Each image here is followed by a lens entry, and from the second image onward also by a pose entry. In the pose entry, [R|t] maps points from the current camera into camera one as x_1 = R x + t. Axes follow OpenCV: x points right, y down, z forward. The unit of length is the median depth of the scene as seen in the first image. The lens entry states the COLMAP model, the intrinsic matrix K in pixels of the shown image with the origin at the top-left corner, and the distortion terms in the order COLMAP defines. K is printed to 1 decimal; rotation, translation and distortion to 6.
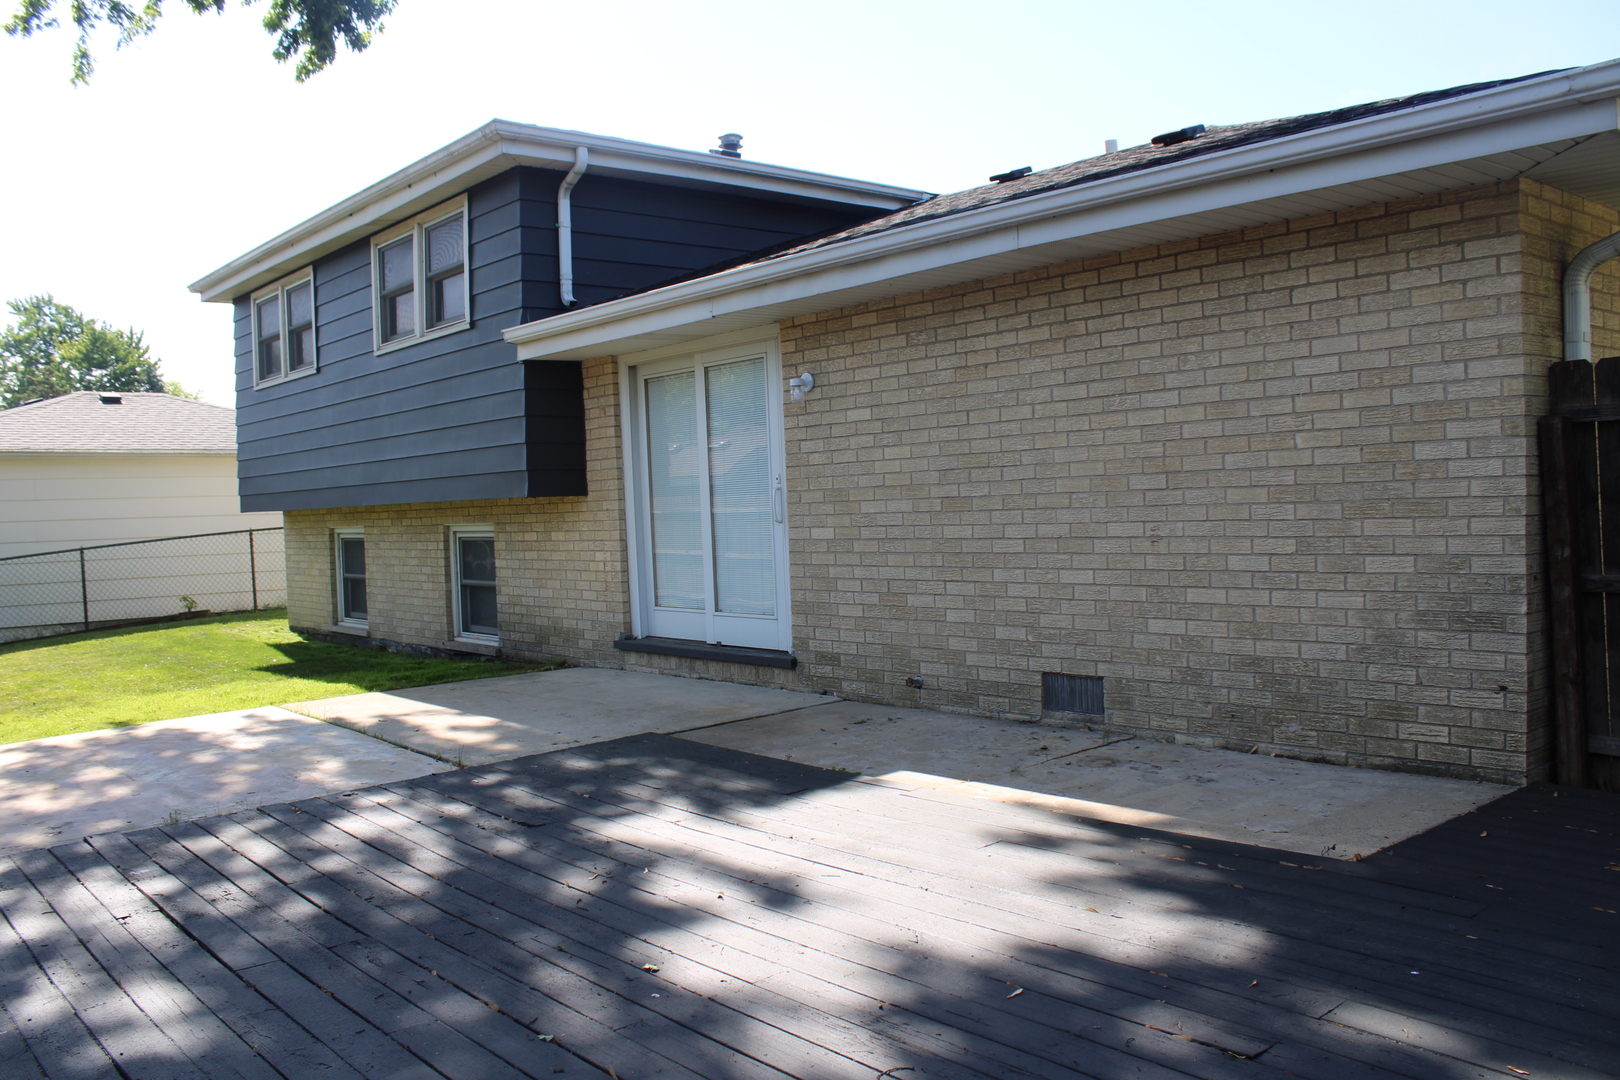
lens RADIAL K [[1364.9, 0, 809.3], [0, 1364.9, 543.1], [0, 0, 1]] dist [-0.009819, -0.000923]
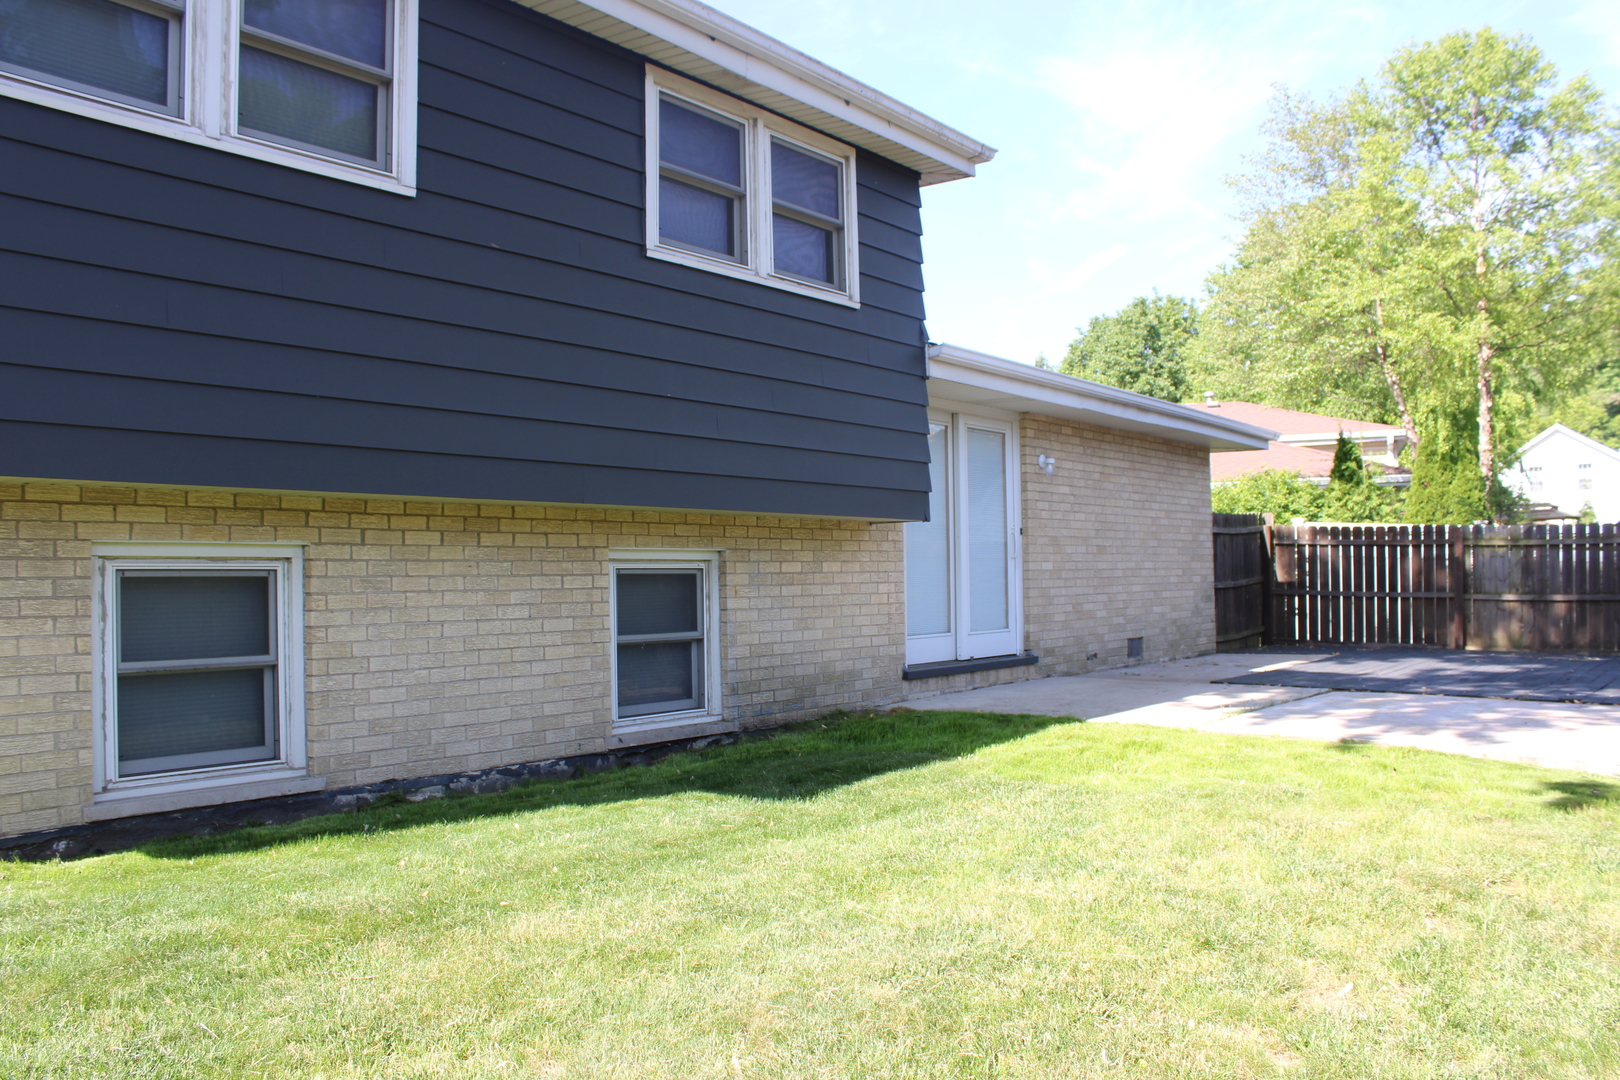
lens RADIAL K [[1364.9, 0, 808.9], [0, 1364.9, 538.2], [0, 0, 1]] dist [-0.009819, -0.000923]
pose [[-0.244952, 0.050448, 0.968222, -1.066166], [0.033554, 0.998488, -0.043536, 0.014476], [-0.968954, 0.021823, -0.246275, 1.276773]]
